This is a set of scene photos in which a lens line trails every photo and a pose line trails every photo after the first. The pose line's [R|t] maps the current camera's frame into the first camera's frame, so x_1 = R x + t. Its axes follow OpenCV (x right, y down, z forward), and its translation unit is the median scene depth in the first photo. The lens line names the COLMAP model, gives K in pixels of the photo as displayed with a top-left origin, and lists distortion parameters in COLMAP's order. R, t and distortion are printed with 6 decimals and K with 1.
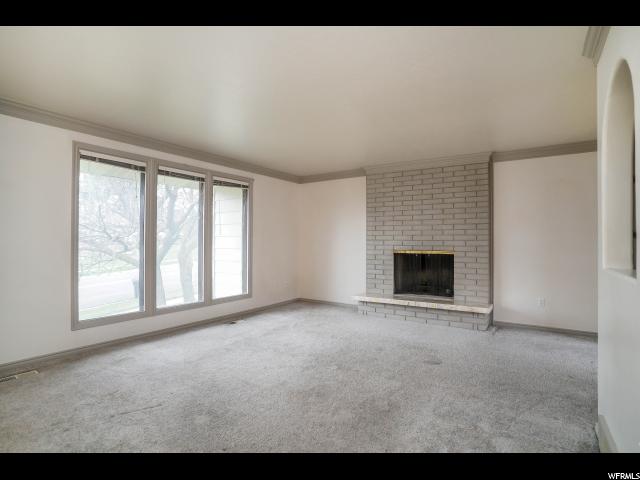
lens RADIAL K [[335.2, 0, 320.5], [0, 335.2, 240.6], [0, 0, 1]] dist [-0.044623, 0.008052]
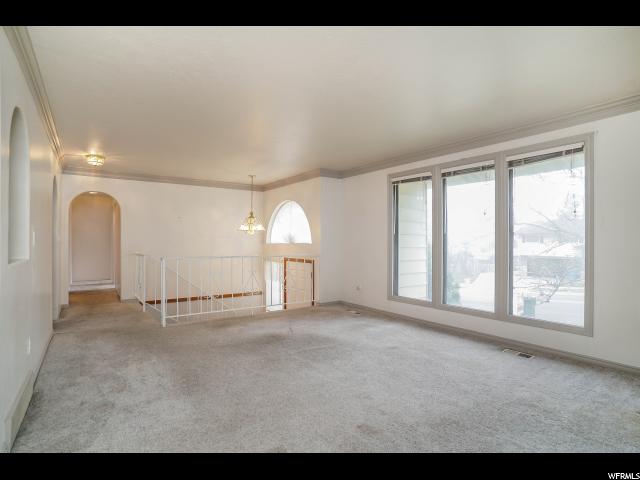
lens RADIAL K [[335.2, 0, 319.8], [0, 335.2, 238.8], [0, 0, 1]] dist [-0.044623, 0.008052]
pose [[-0.349692, -0.007863, -0.936832, 0.569508], [0.004780, 0.999937, -0.010177, 0.003758], [0.936852, -0.008037, -0.349632, 0.882153]]
